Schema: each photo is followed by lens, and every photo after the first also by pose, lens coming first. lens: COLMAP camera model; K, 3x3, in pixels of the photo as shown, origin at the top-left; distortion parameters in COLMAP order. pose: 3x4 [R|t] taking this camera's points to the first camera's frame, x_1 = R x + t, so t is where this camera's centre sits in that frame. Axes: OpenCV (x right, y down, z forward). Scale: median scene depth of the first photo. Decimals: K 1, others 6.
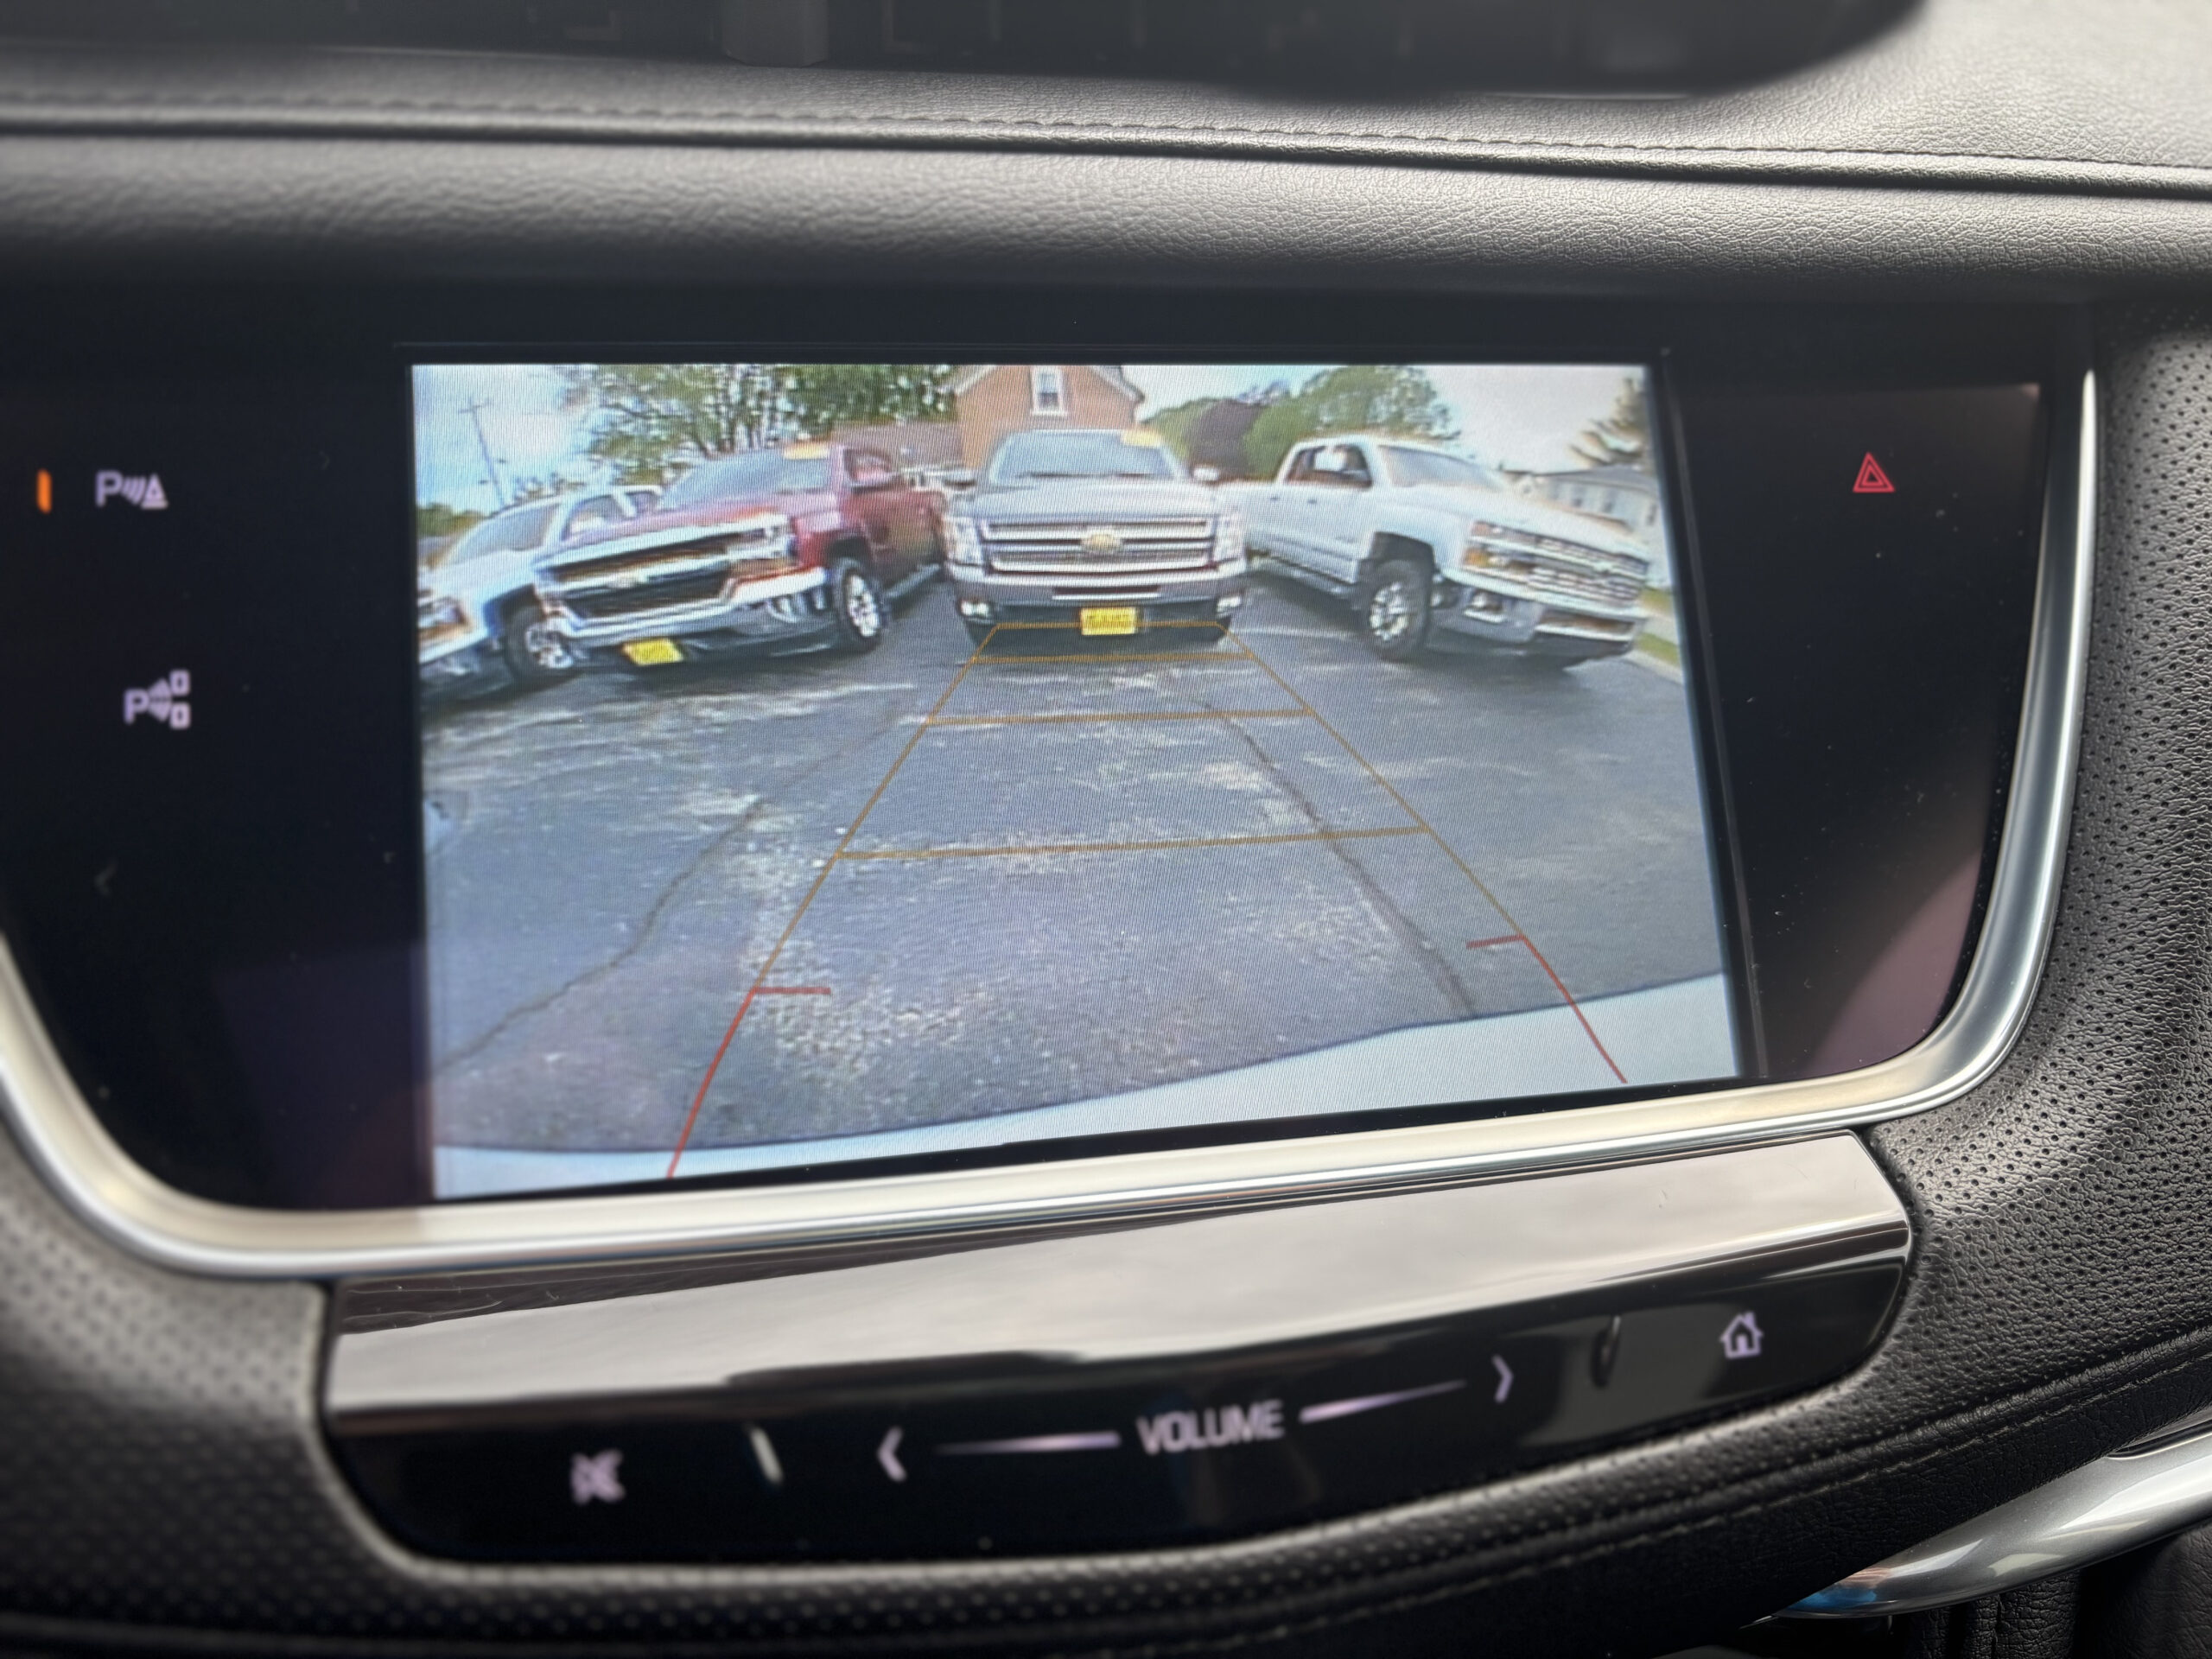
lens RADIAL K [[1692.3, 0, 1100.8], [0, 1692.3, 812.9], [0, 0, 1]] dist [0.058955, -0.076342]
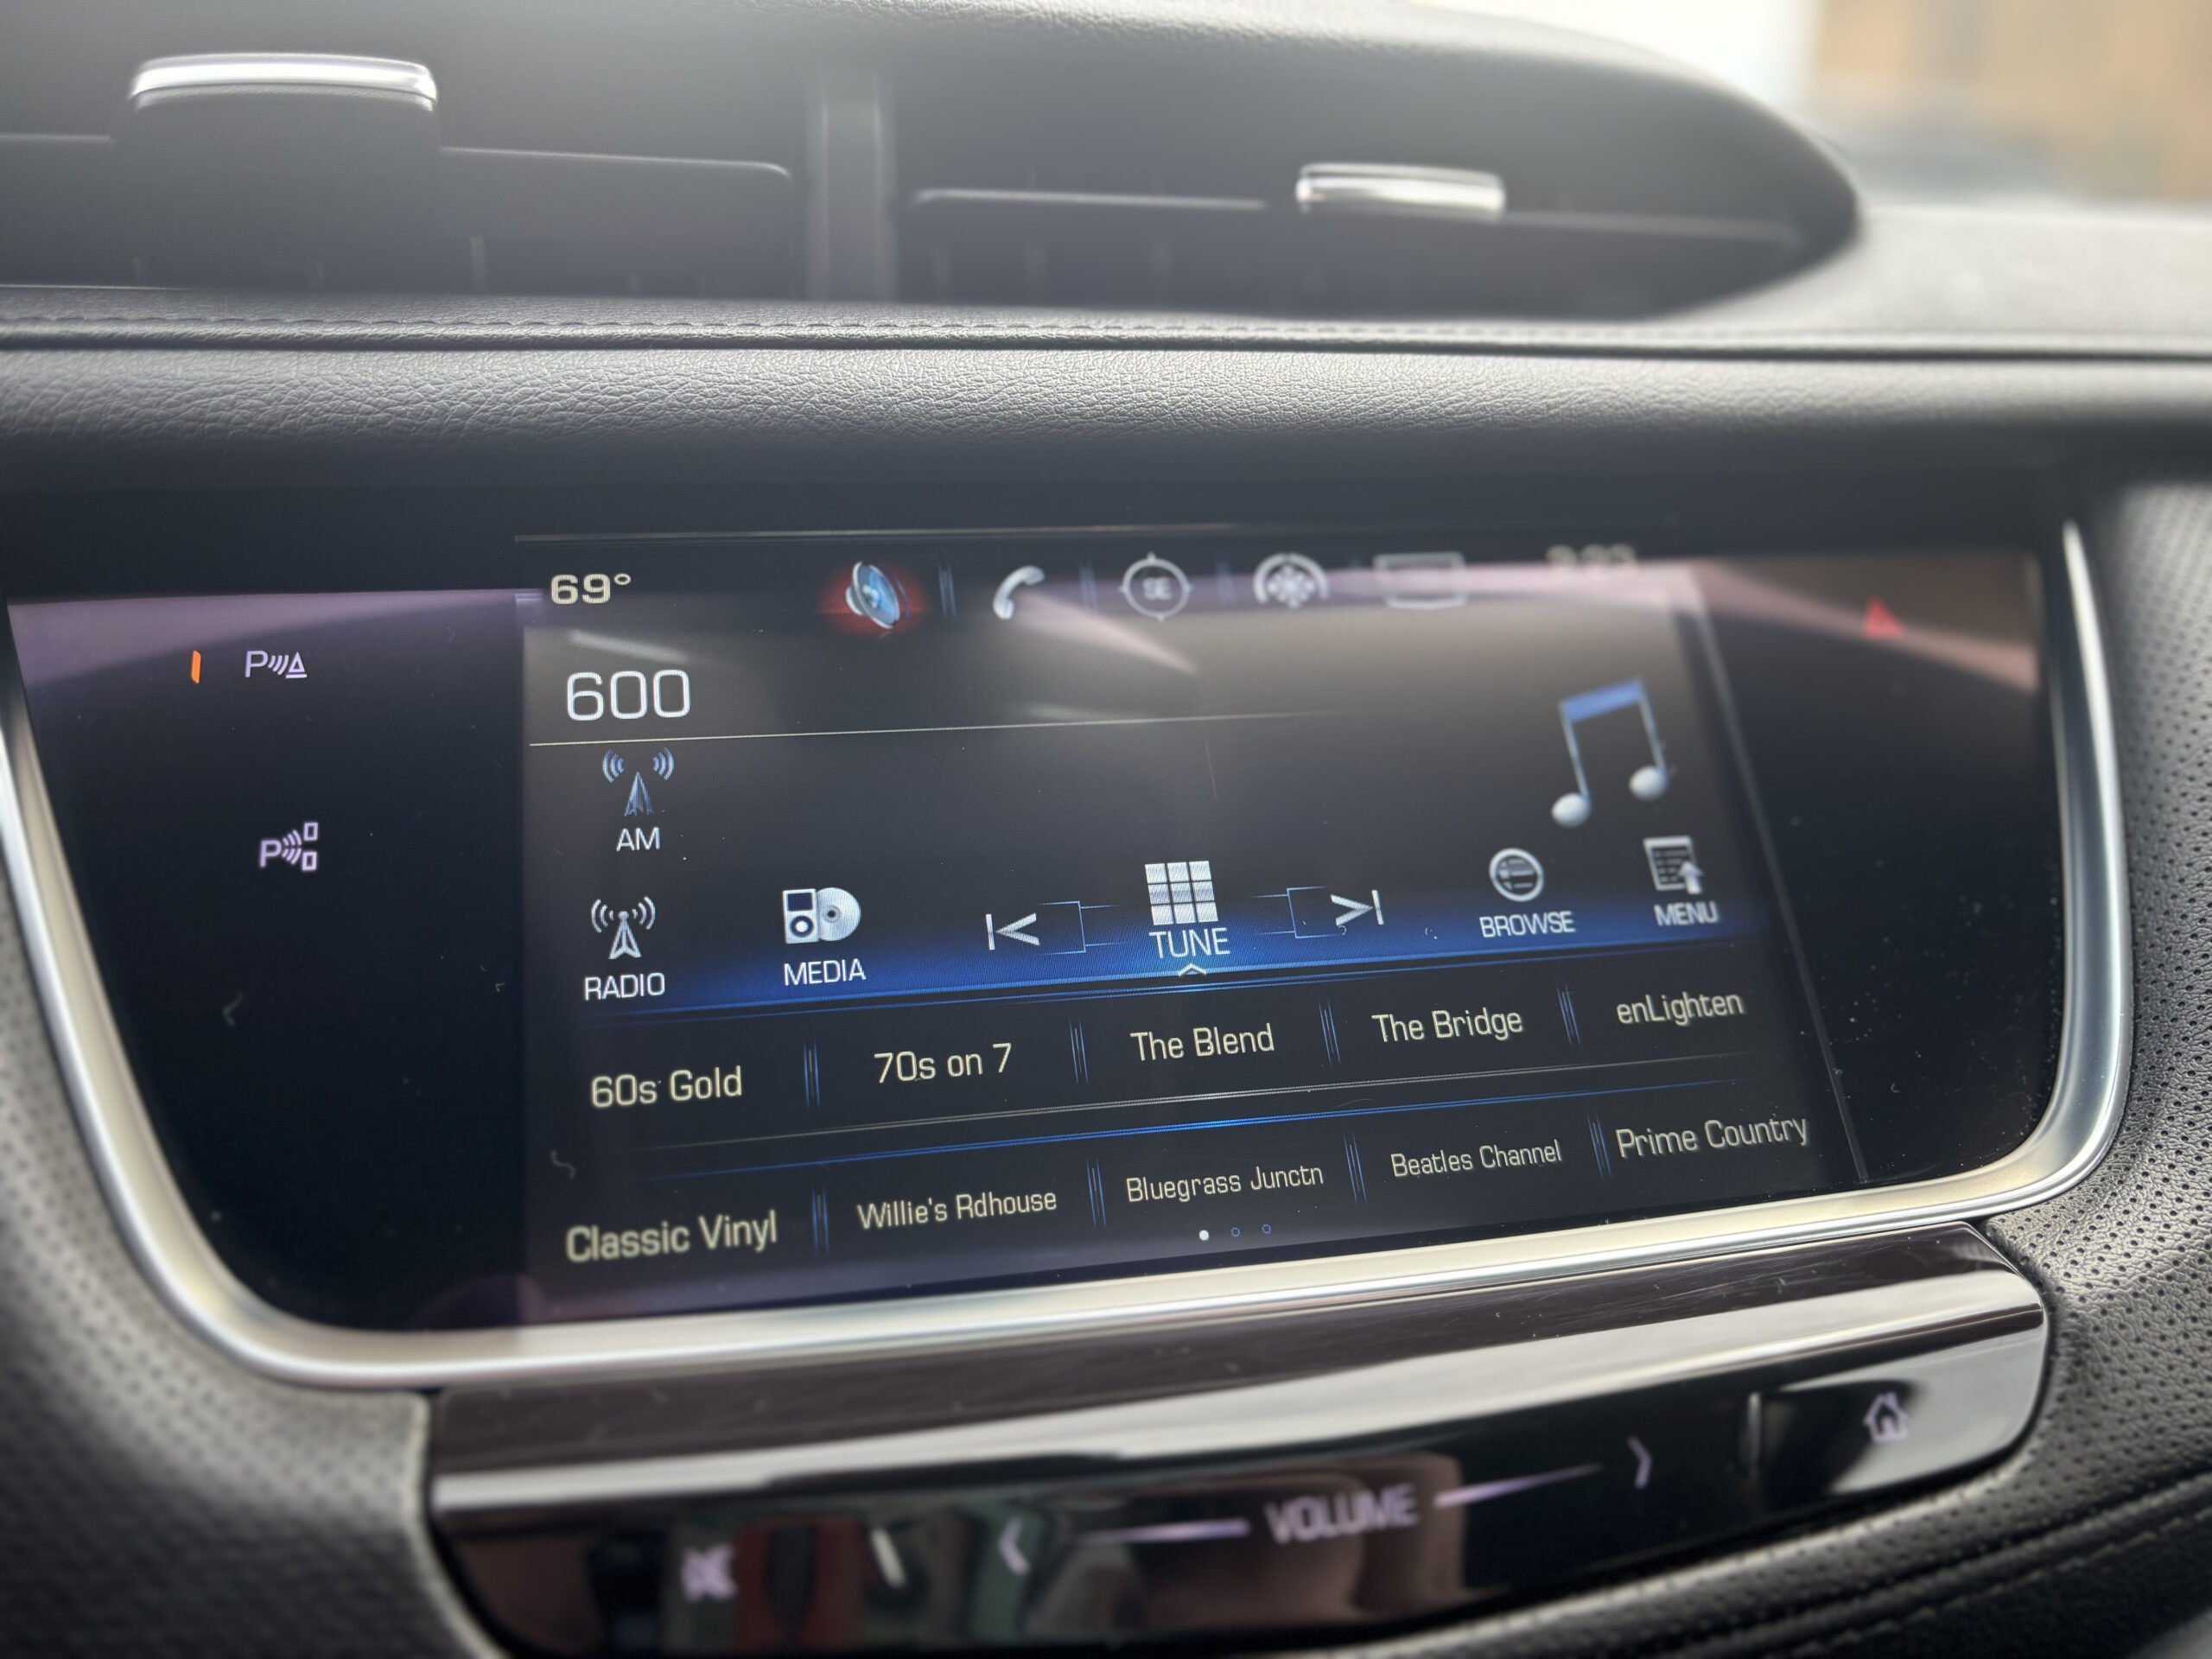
lens RADIAL K [[1692.3, 0, 1096.1], [0, 1692.3, 848.7], [0, 0, 1]] dist [0.058955, -0.076342]
pose [[0.998595, -0.051989, -0.010253, -0.041166], [0.048221, 0.971770, -0.230948, 0.198043], [0.021970, 0.230129, 0.972912, -0.016737]]
